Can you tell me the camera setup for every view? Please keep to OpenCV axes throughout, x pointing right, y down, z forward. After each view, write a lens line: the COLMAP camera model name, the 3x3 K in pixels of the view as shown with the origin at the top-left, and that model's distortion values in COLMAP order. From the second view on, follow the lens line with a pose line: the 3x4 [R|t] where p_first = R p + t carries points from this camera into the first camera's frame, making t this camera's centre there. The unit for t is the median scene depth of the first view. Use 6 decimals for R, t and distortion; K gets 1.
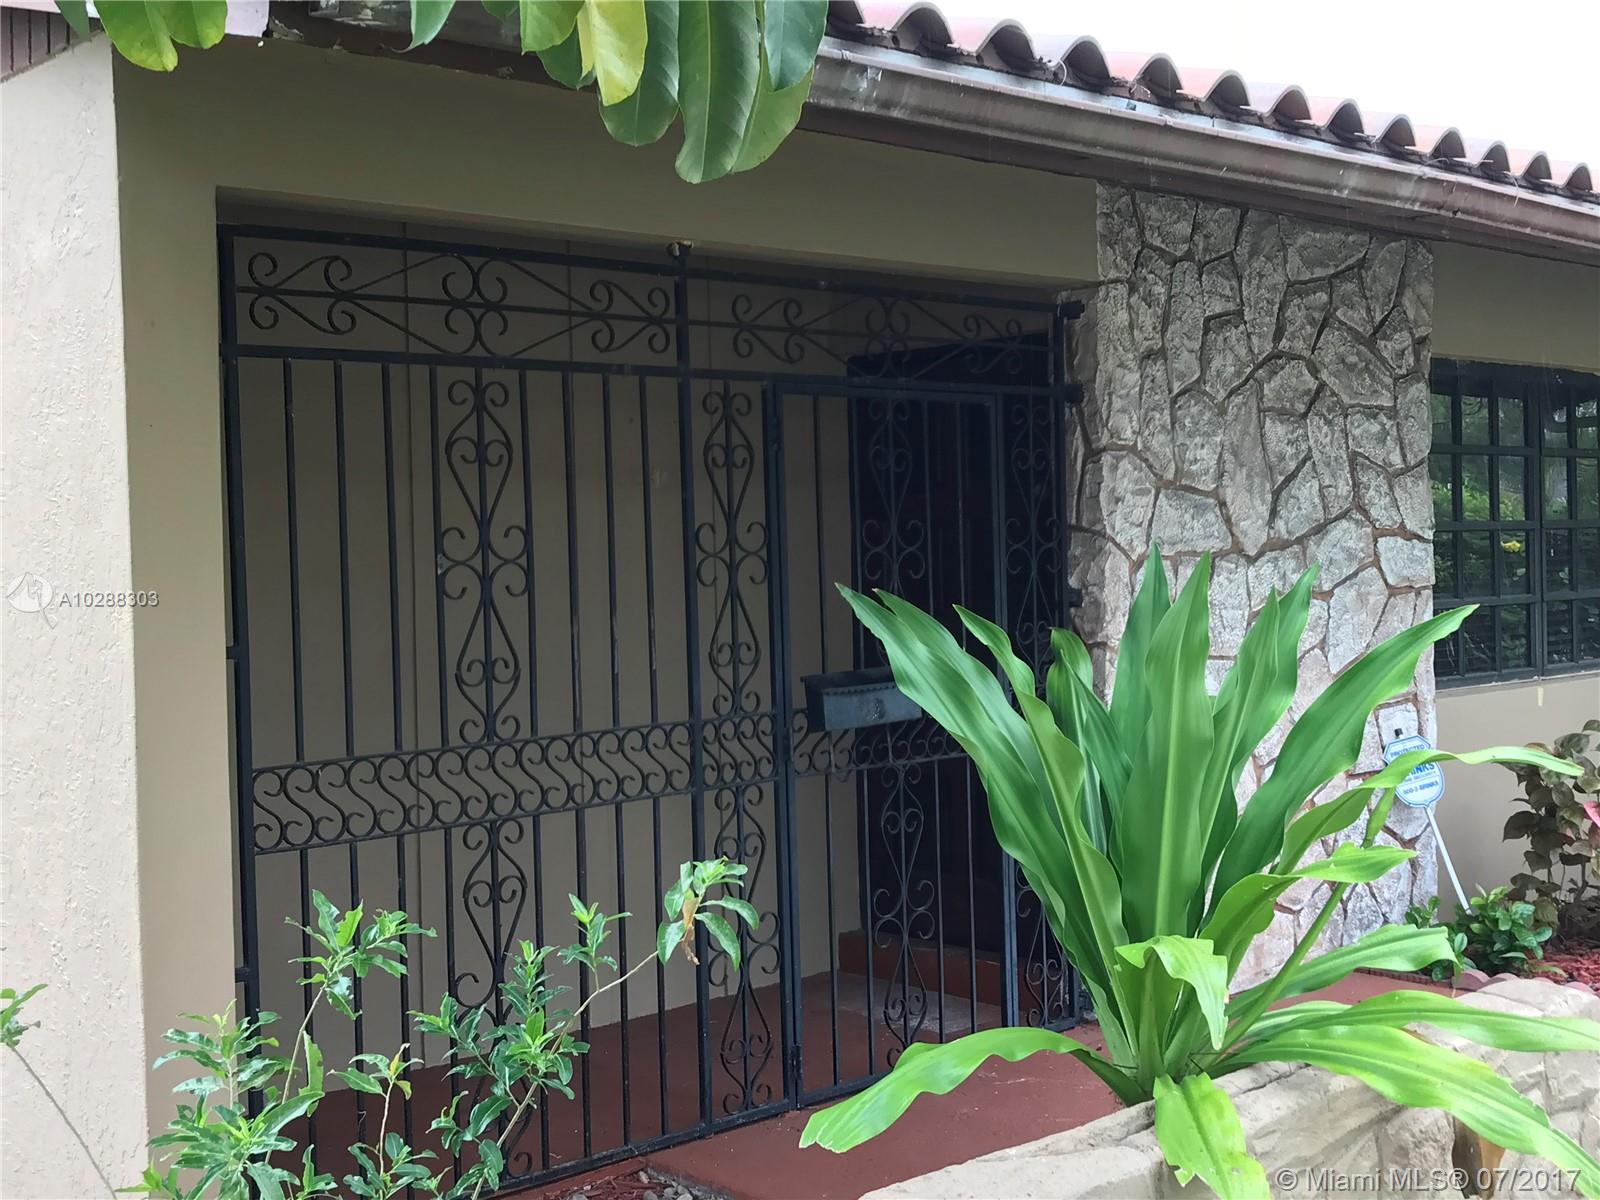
lens RADIAL K [[1914.2, 0, 800.0], [0, 1914.2, 600.0], [0, 0, 1]] dist [0.003070, -0.048319]
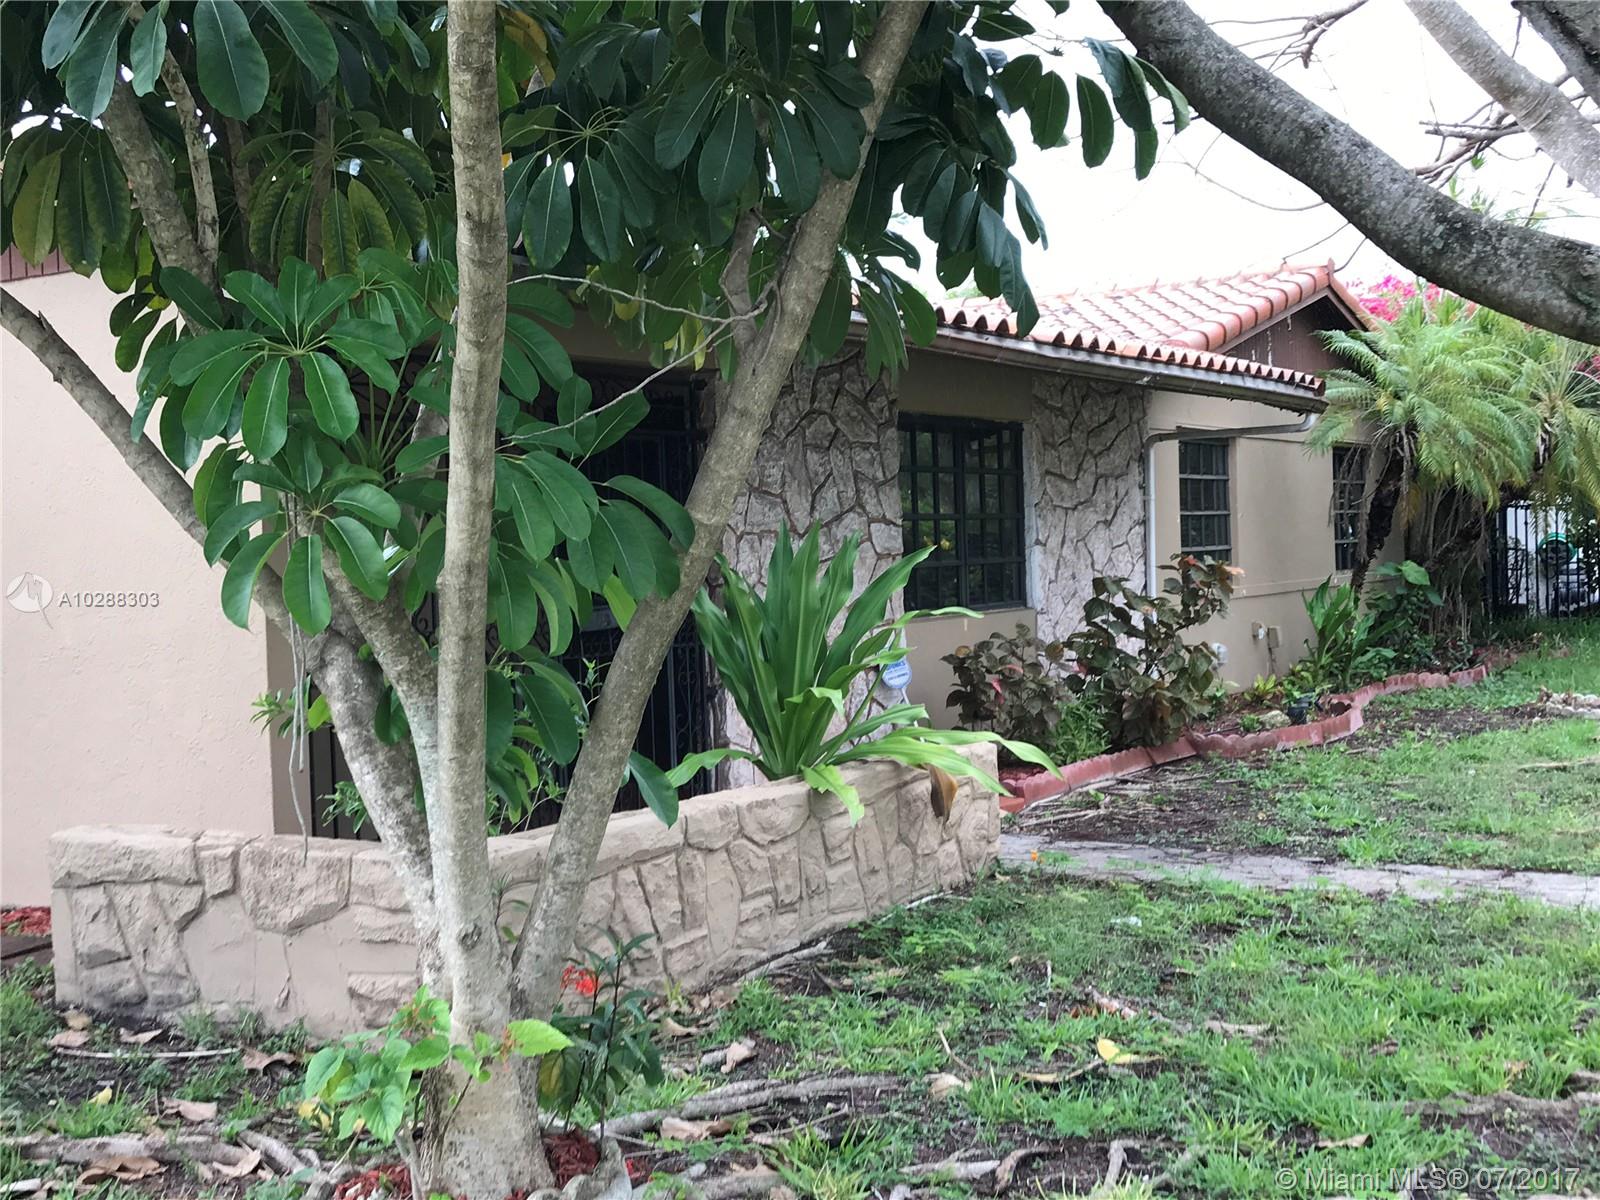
lens RADIAL K [[1914.2, 0, 800.0], [0, 1914.2, 600.0], [0, 0, 1]] dist [0.003070, -0.048319]
pose [[0.960260, -0.014399, 0.278735, -0.218735], [0.016307, 0.999857, -0.004525, 0.040556], [-0.278630, 0.008890, 0.960357, -0.567817]]
